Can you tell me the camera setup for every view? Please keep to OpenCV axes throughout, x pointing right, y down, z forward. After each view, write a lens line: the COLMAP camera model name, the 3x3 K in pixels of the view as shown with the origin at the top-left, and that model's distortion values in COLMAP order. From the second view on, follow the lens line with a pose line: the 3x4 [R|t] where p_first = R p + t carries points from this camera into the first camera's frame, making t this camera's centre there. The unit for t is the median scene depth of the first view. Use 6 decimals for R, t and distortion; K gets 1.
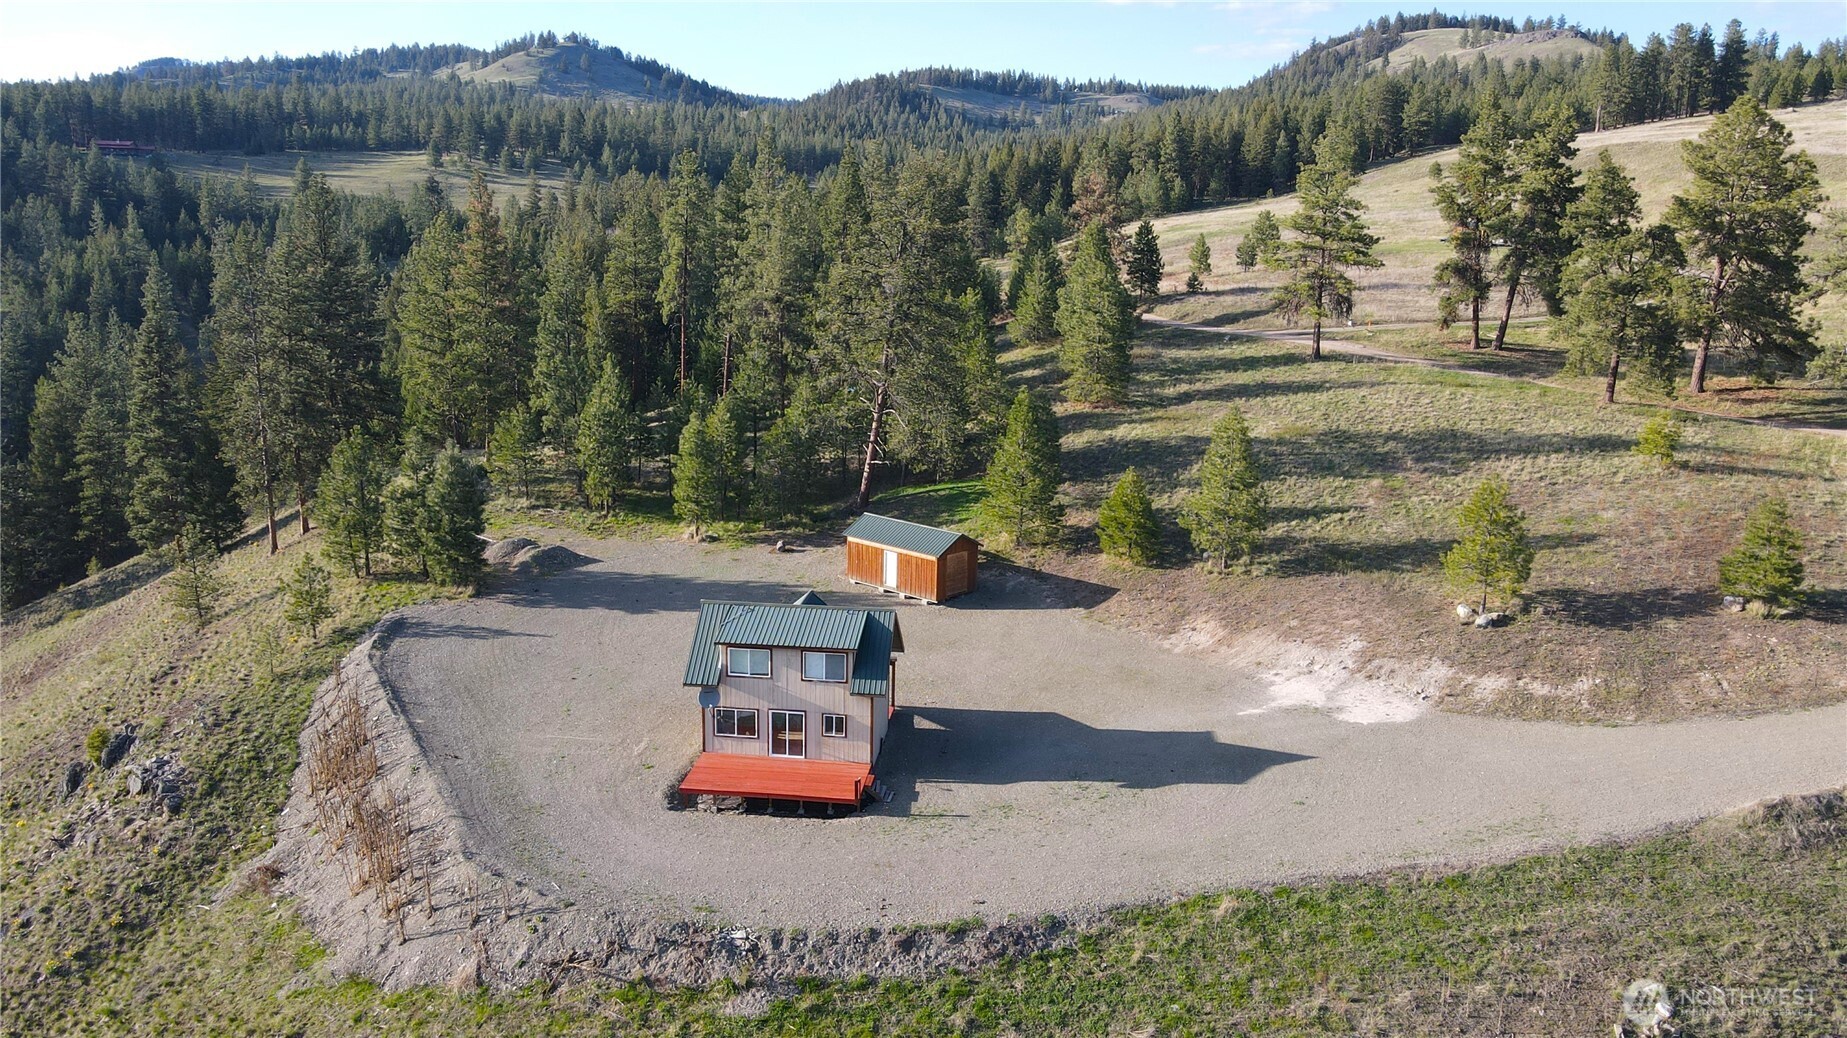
lens RADIAL K [[1365.1, 0, 919.4], [0, 1365.1, 512.9], [0, 0, 1]] dist [0.000668, 0.031402]
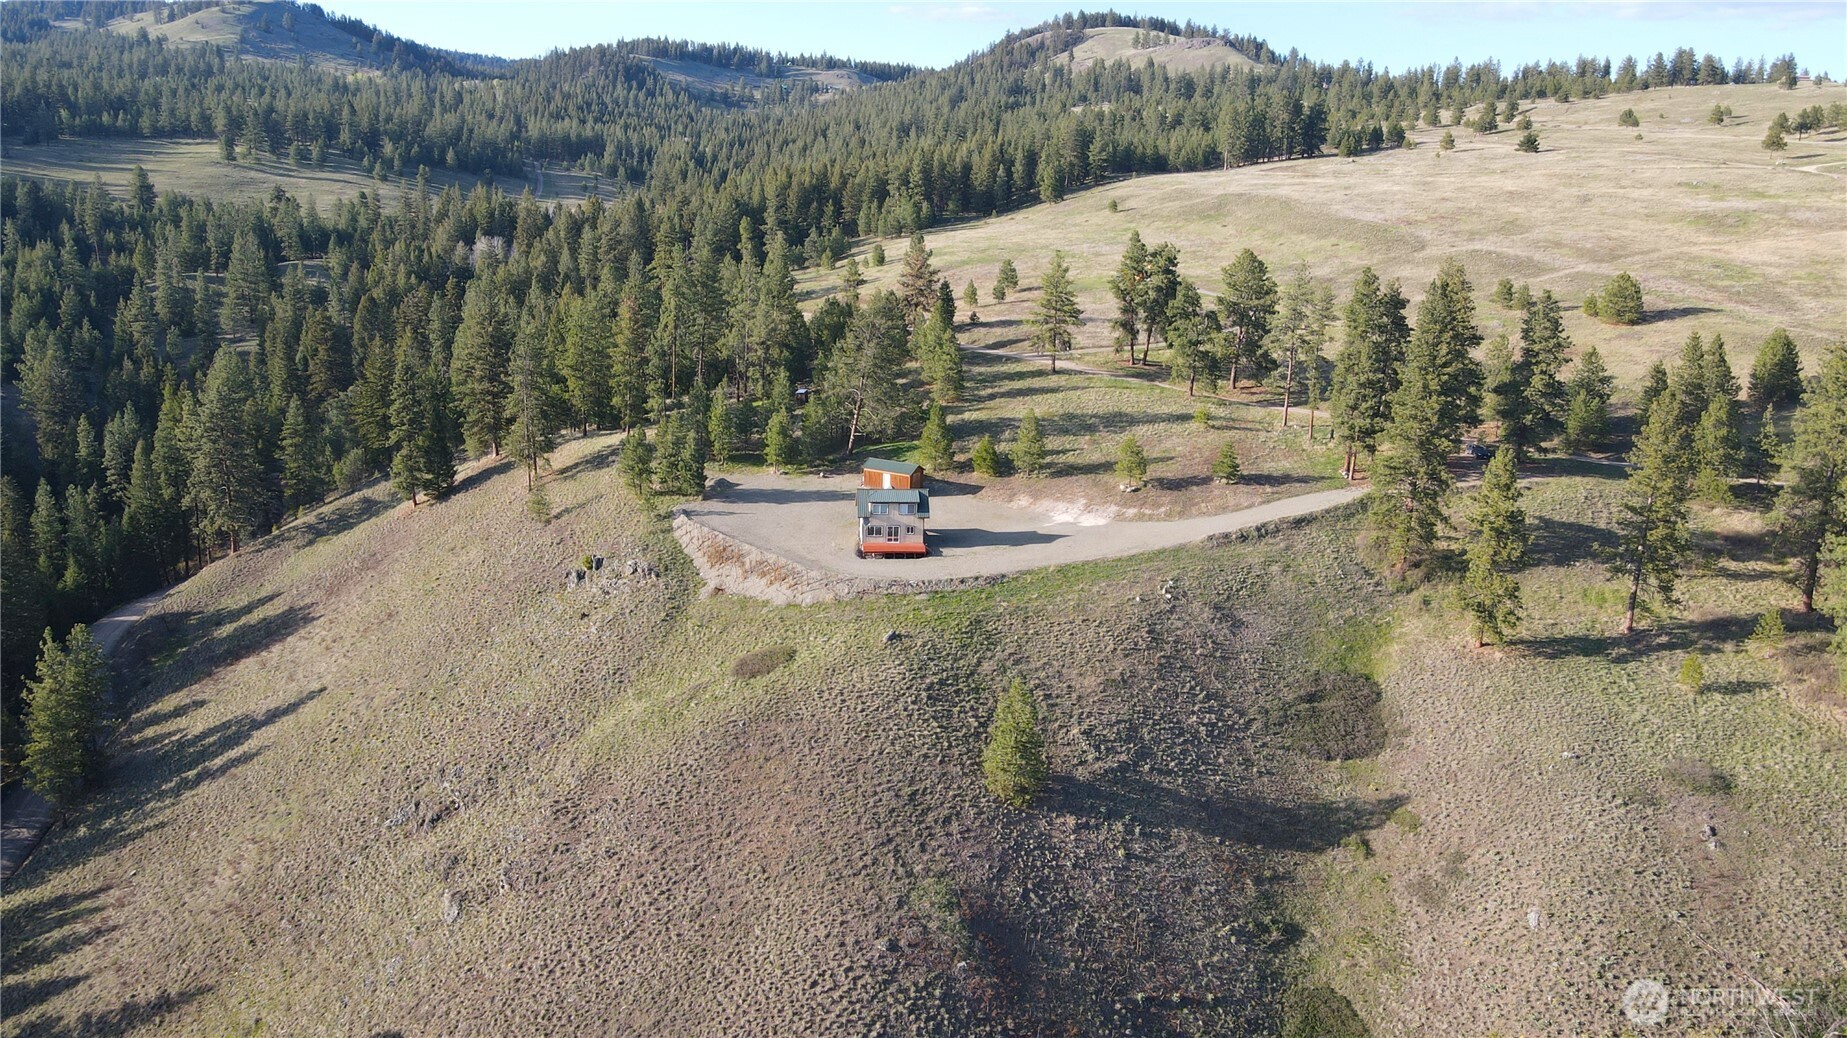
lens RADIAL K [[1365.1, 0, 919.4], [0, 1365.1, 512.9], [0, 0, 1]] dist [0.000668, 0.031402]
pose [[0.977315, -0.038471, 0.208268, -0.393241], [0.031935, 0.998889, 0.034658, 0.014392], [-0.209370, -0.027220, 0.977458, -1.099060]]
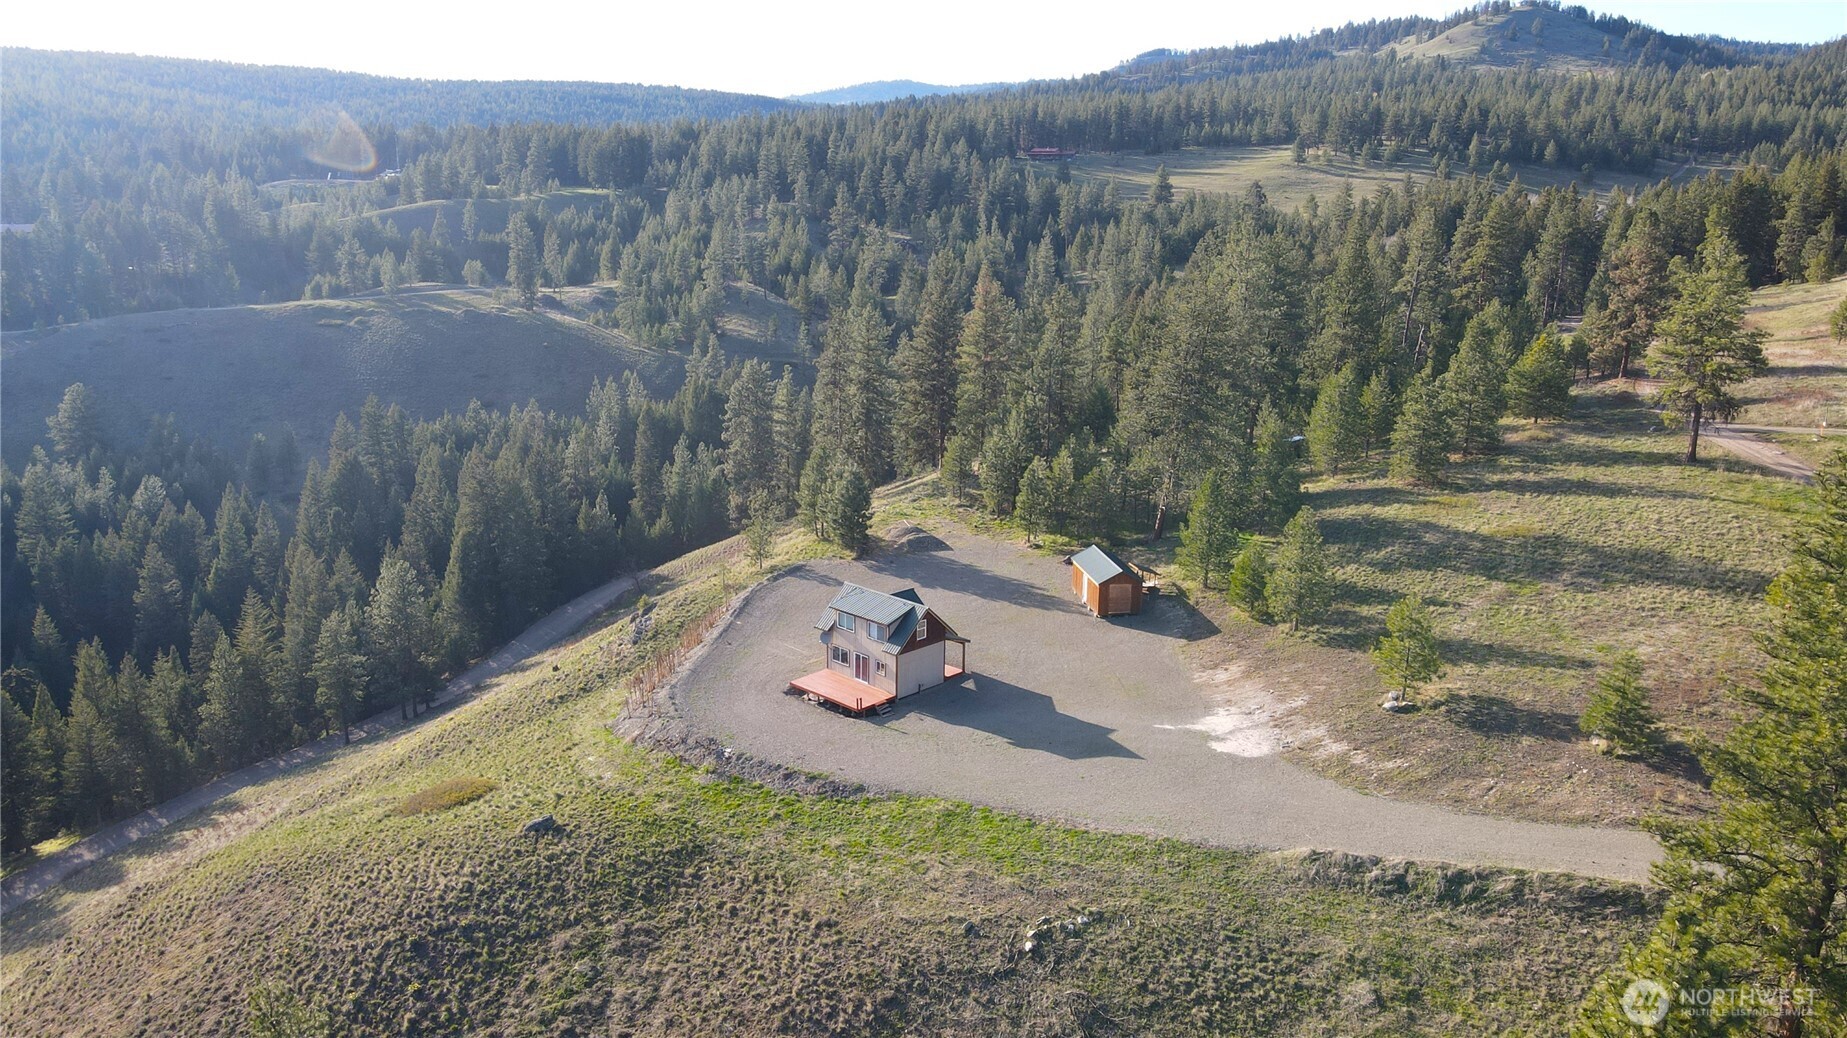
lens RADIAL K [[1365.1, 0, 919.4], [0, 1365.1, 512.9], [0, 0, 1]] dist [0.000668, 0.031402]
pose [[0.789652, 0.138641, -0.597686, 0.597497], [-0.123994, 0.990096, 0.065846, -0.094213], [0.600895, 0.022114, 0.799022, -0.201124]]
